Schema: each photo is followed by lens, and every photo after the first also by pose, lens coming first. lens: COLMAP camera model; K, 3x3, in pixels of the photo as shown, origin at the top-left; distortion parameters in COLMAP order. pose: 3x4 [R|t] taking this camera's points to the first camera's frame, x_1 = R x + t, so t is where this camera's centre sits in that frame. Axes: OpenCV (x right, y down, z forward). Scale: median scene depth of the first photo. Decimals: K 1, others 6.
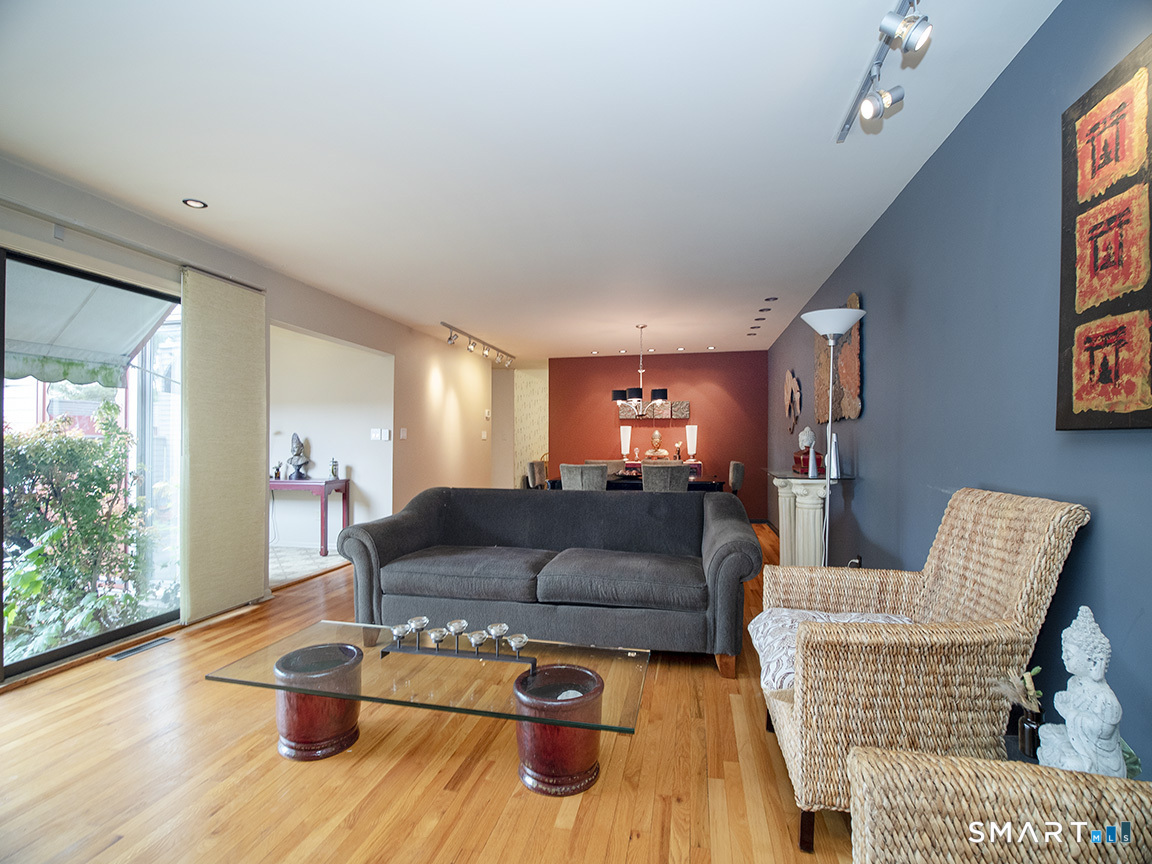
lens RADIAL K [[541.4, 0, 576.0], [0, 541.4, 432.0], [0, 0, 1]] dist [-0.003352, -0.000523]
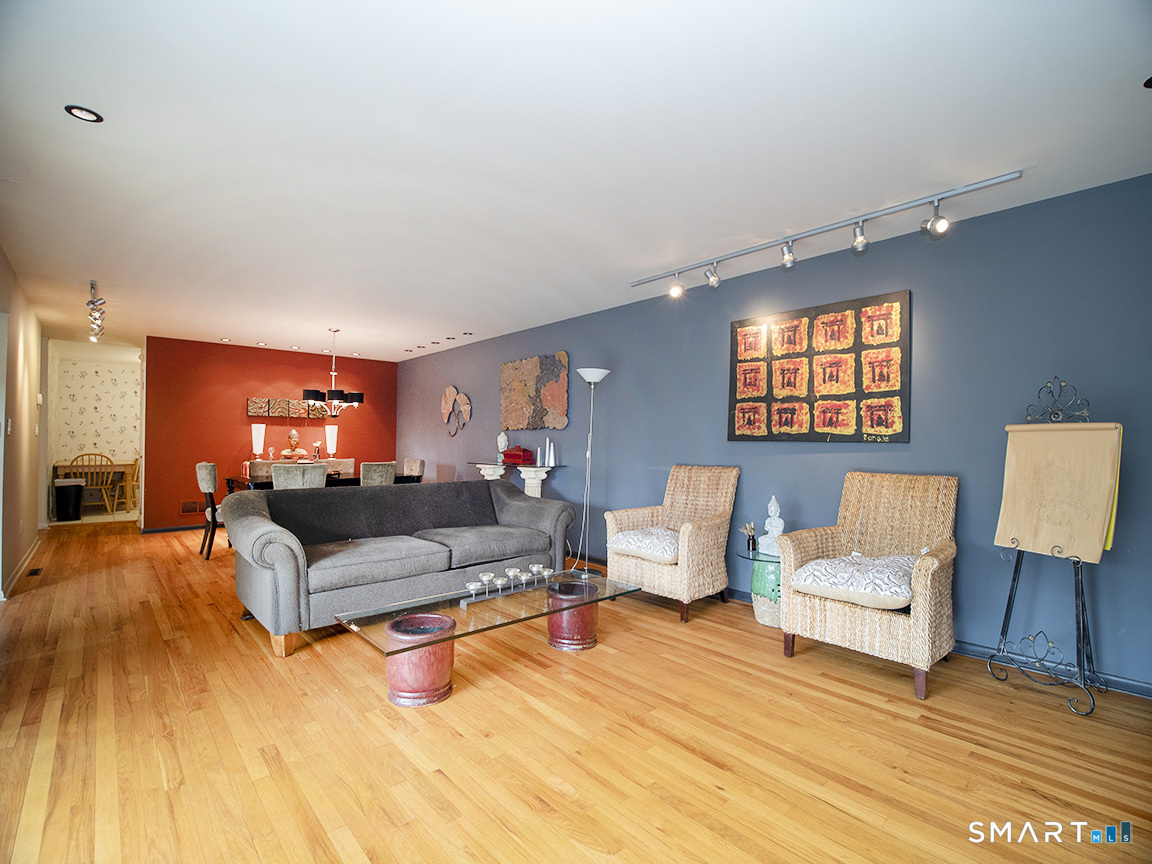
lens RADIAL K [[530.3, 0, 582.9], [0, 530.3, 439.5], [0, 0, 1]] dist [-0.012350, -0.000158]
pose [[0.577598, 0.012225, 0.816230, -0.934892], [-0.024003, 0.999710, 0.002012, 0.001445], [-0.815968, -0.020754, 0.577724, 0.037396]]
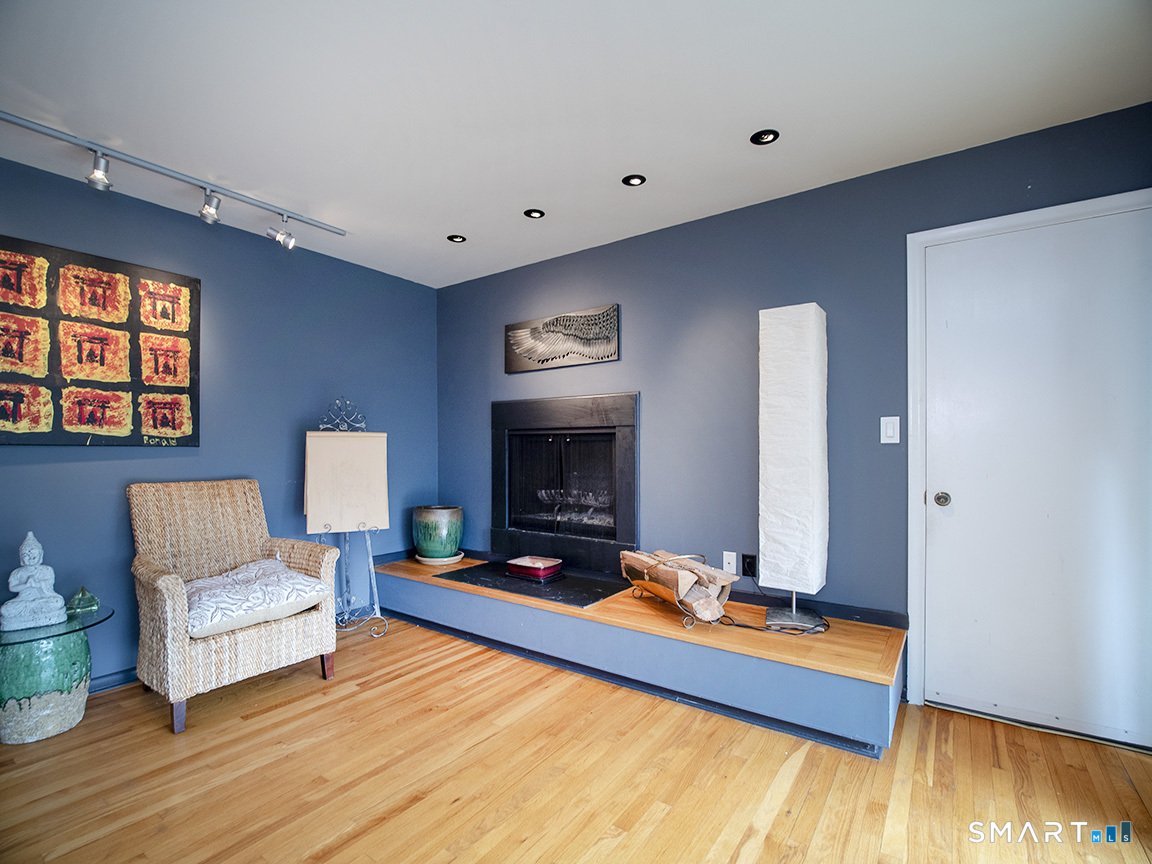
lens RADIAL K [[537.1, 0, 570.3], [0, 537.1, 452.7], [0, 0, 1]] dist [-0.017334, 0.000211]
pose [[-0.916234, 0.000202, 0.400643, -0.688369], [-0.004227, 0.999939, -0.010171, 0.013706], [-0.400620, -0.011012, -0.916178, 0.797487]]
